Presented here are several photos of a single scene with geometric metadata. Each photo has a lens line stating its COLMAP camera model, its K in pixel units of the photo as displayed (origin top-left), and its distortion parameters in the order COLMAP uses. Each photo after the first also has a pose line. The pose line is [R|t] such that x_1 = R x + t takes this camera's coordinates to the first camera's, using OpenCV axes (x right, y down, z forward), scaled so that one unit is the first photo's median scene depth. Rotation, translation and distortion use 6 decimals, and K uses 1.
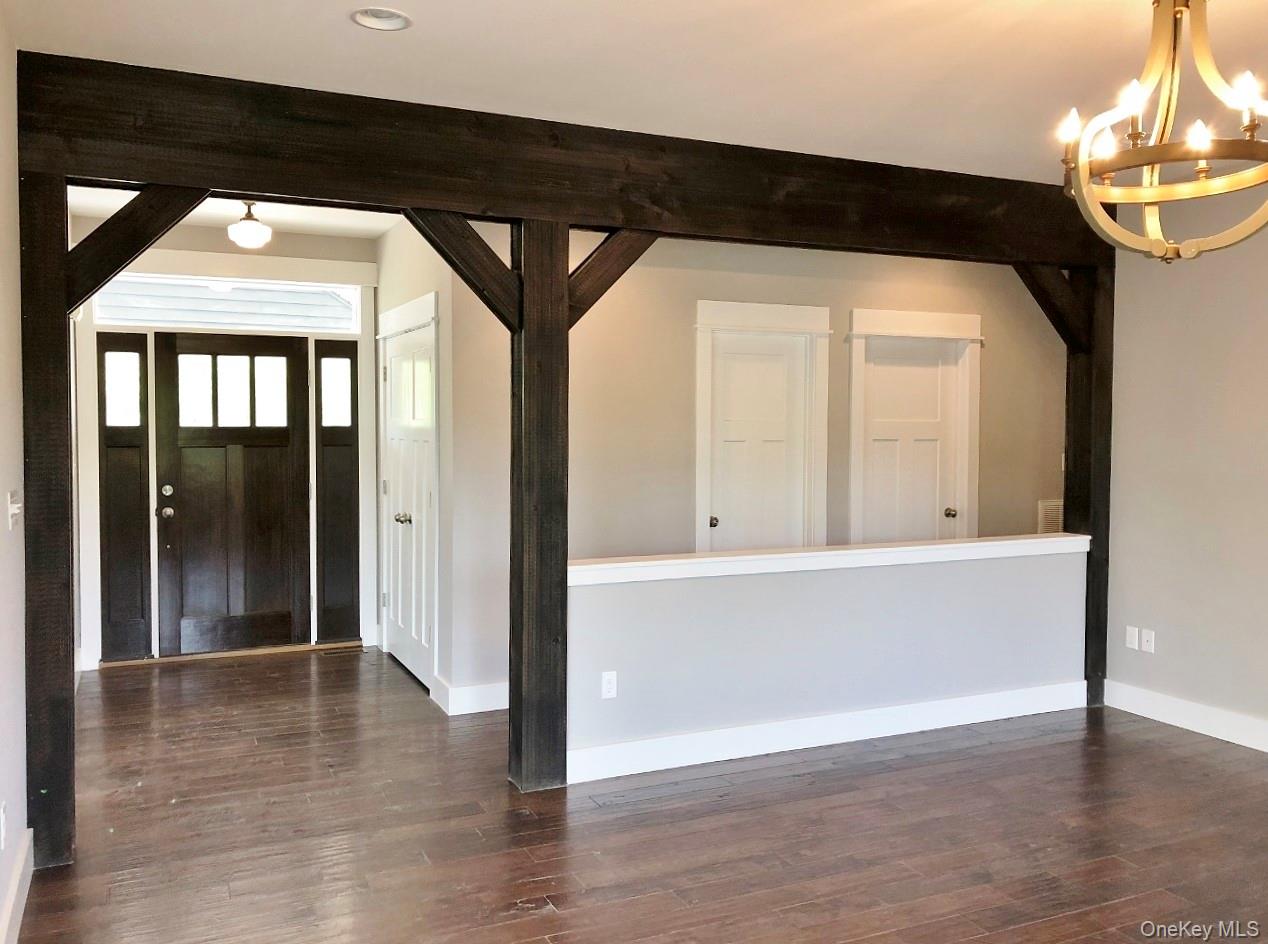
lens RADIAL K [[1062.9, 0, 634.6], [0, 1062.9, 470.6], [0, 0, 1]] dist [0.055743, -0.003867]
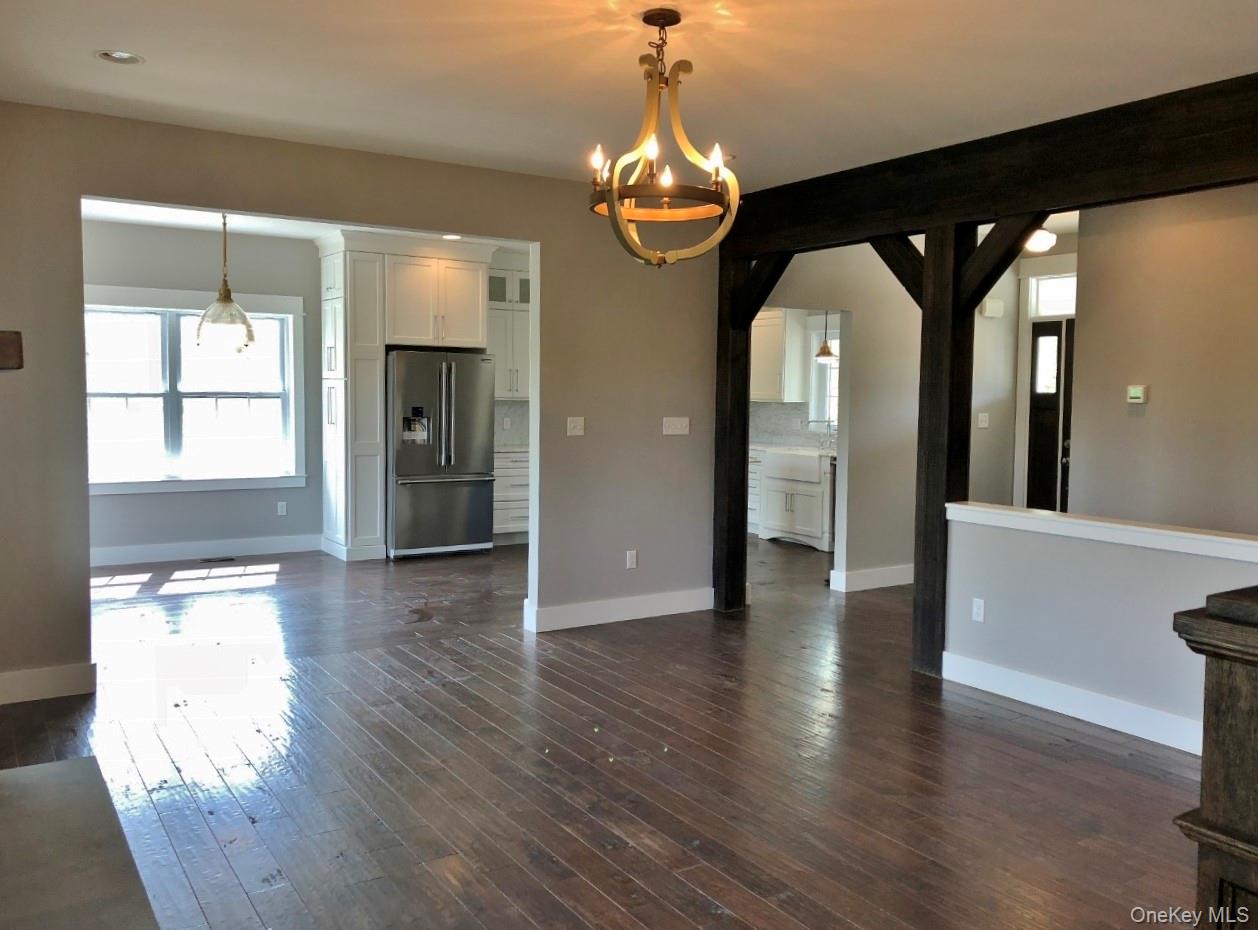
lens RADIAL K [[1059.4, 0, 632.0], [0, 1059.4, 462.5], [0, 0, 1]] dist [0.006310, 0.005342]
pose [[0.129953, 0.069903, -0.989053, 1.075891], [-0.053395, 0.996558, 0.063418, -0.015342], [0.990081, 0.044569, 0.133238, 0.456287]]
